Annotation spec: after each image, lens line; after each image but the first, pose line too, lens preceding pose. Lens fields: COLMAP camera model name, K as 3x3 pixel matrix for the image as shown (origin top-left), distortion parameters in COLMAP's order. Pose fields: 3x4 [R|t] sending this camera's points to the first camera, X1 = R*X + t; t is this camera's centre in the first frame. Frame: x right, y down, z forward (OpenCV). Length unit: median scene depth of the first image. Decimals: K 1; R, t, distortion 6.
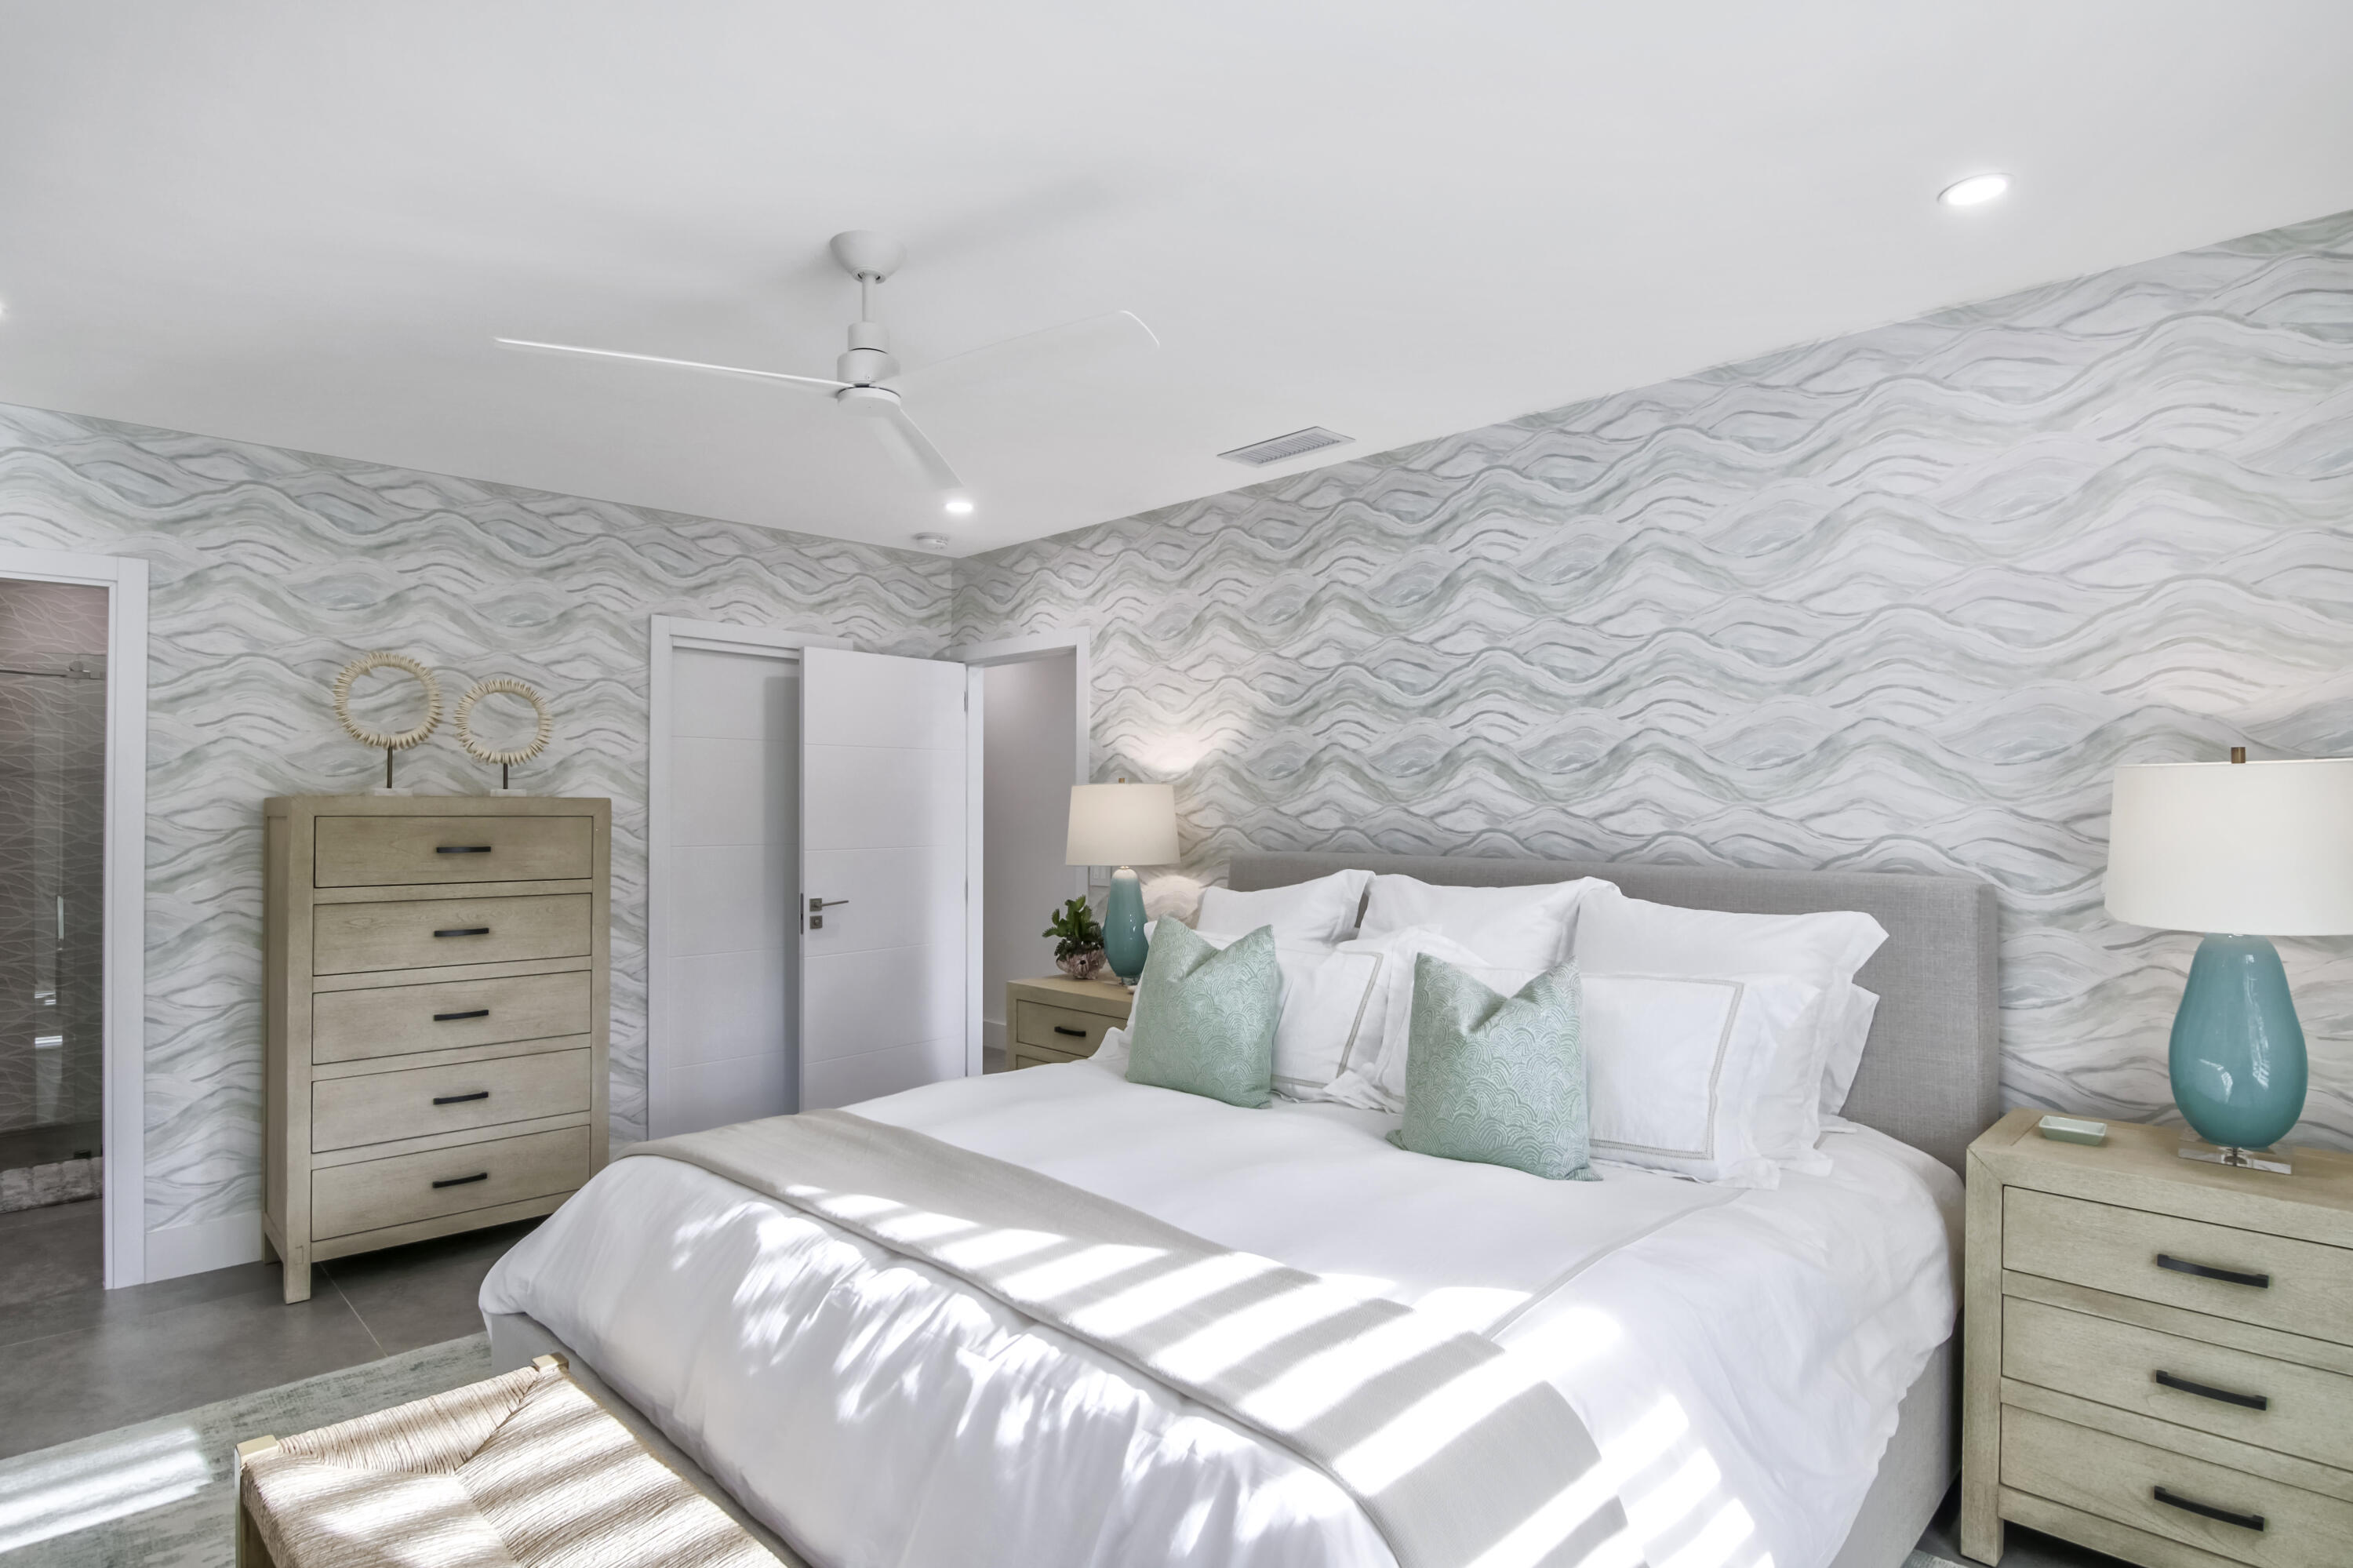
lens RADIAL K [[1214.1, 0, 1132.8], [0, 1214.1, 780.5], [0, 0, 1]] dist [-0.003316, -0.013860]
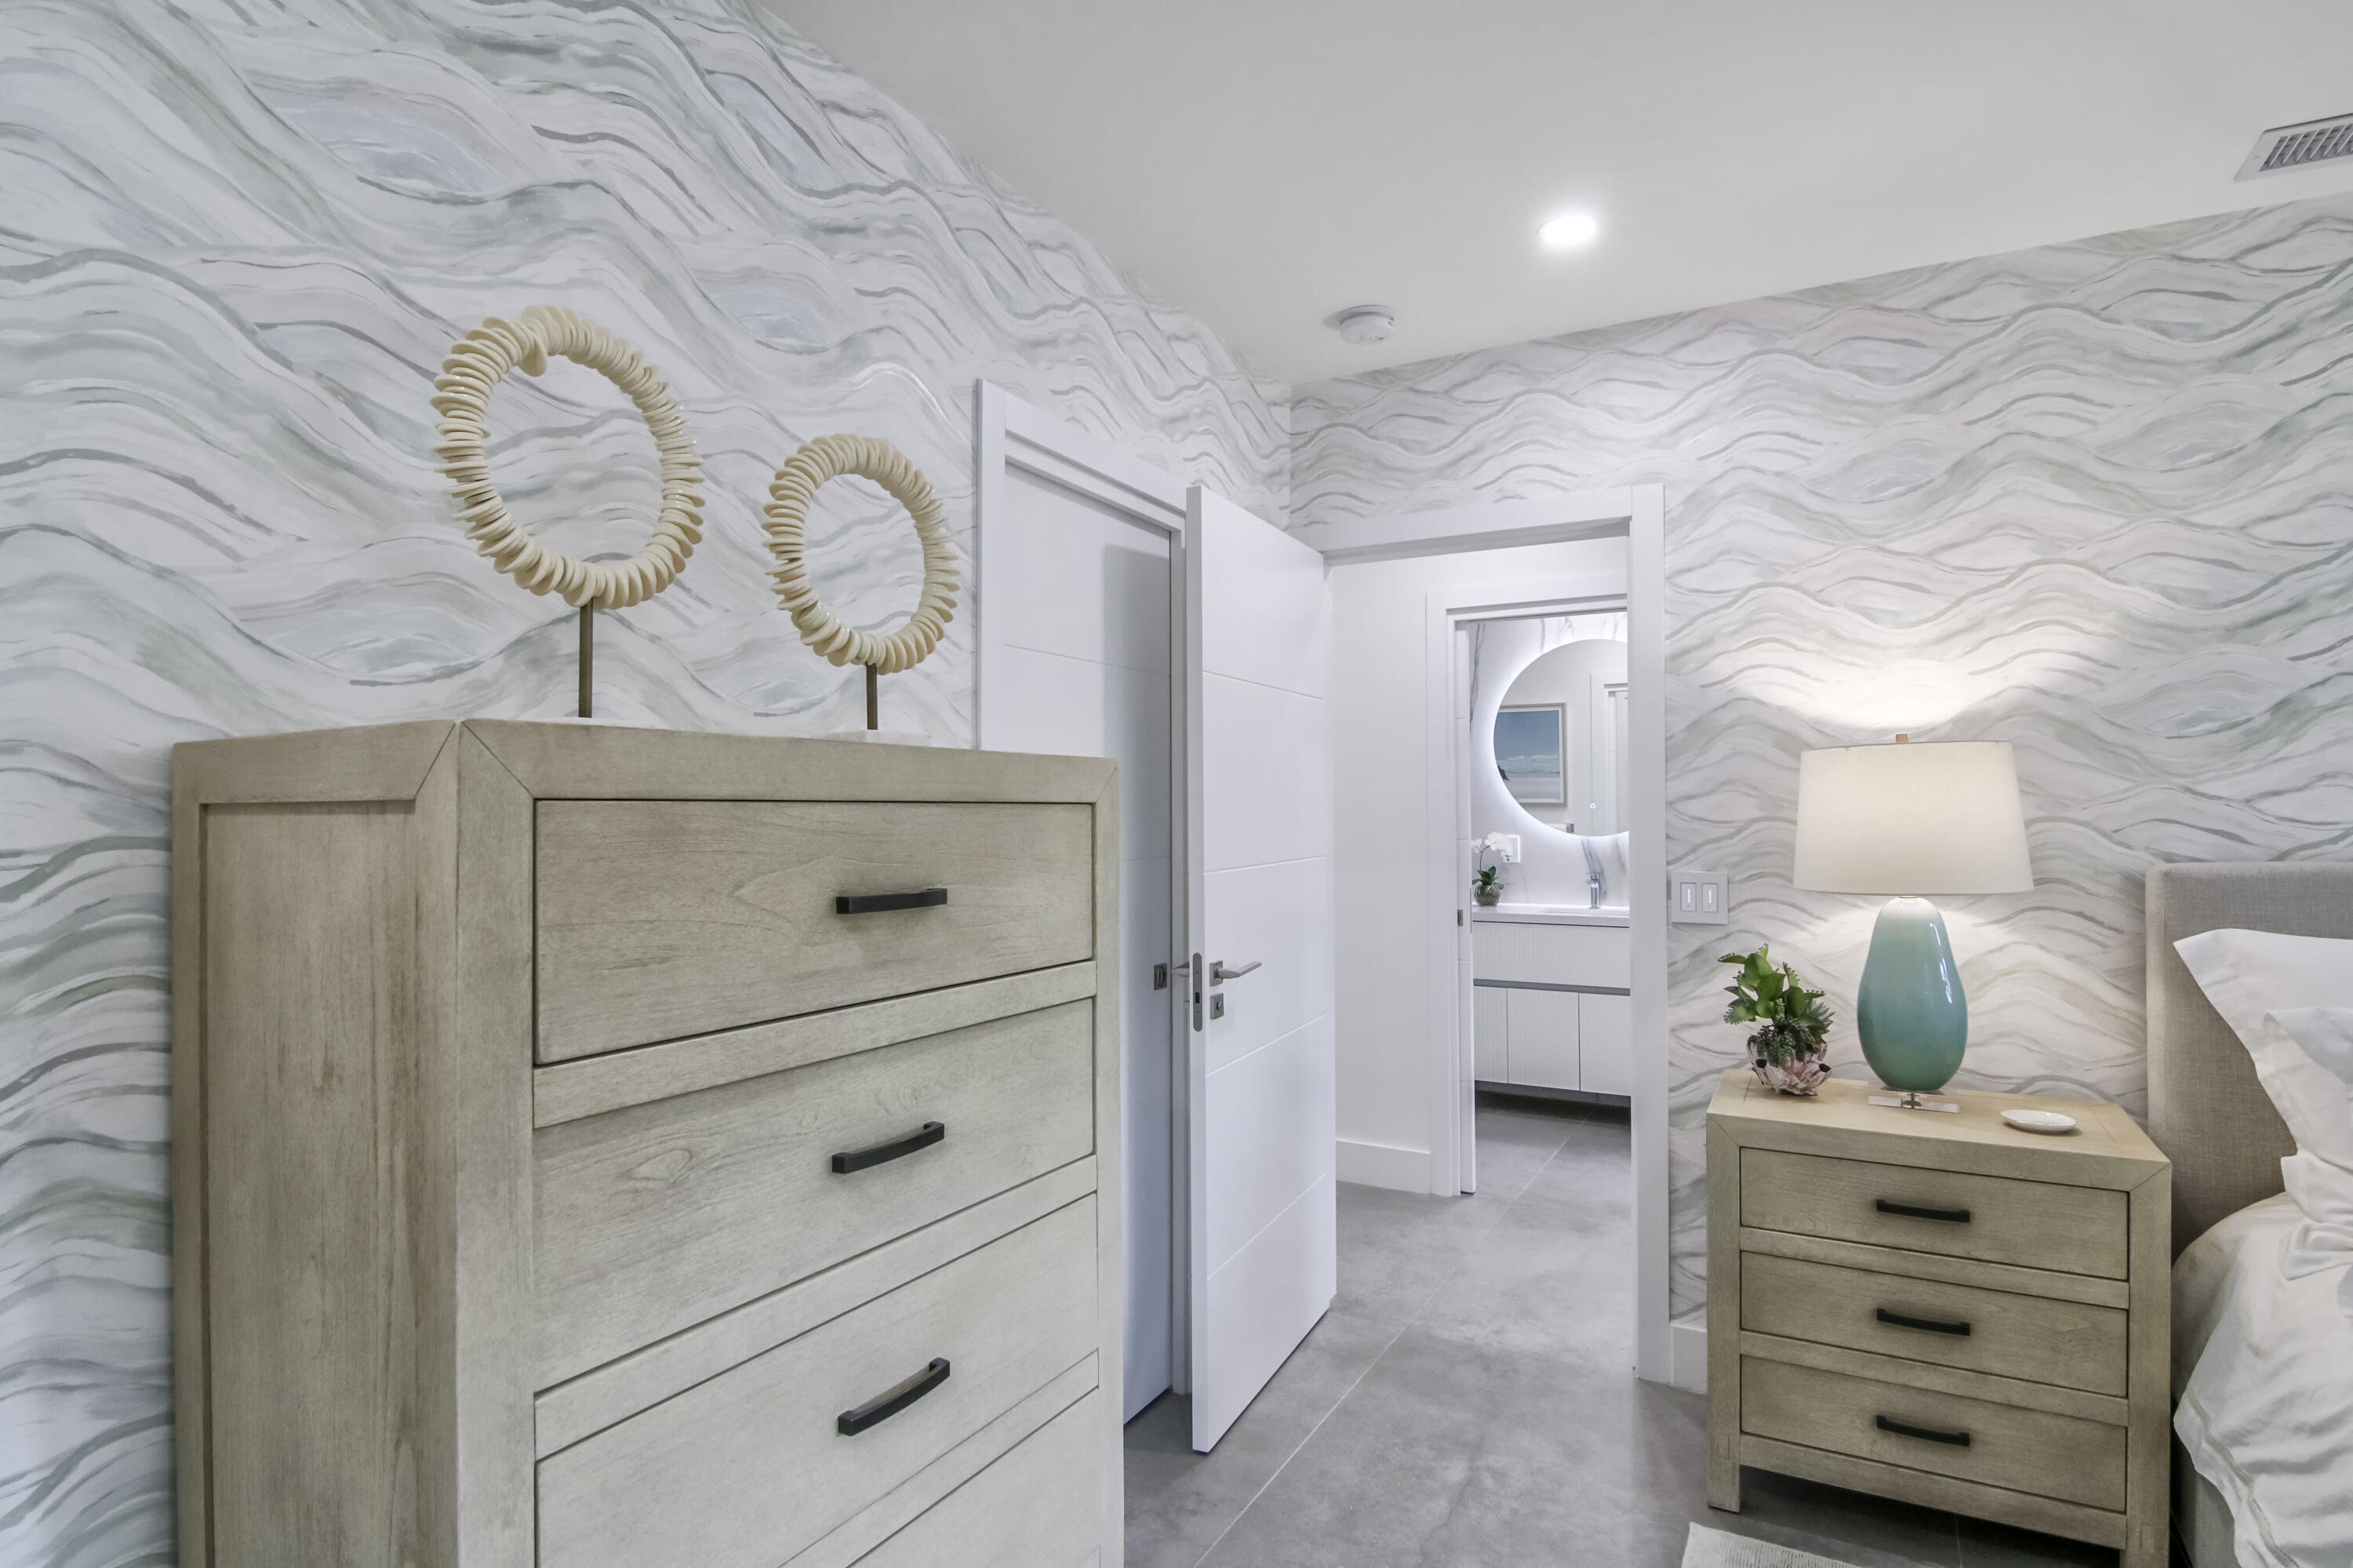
lens RADIAL K [[1214.1, 0, 1160.6], [0, 1214.1, 782.4], [0, 0, 1]] dist [-0.003316, -0.013860]
pose [[0.960831, 0.001451, 0.277131, -0.557491], [-0.002683, 0.999988, 0.004066, 0.021845], [-0.277122, -0.004650, 0.960823, 0.635702]]
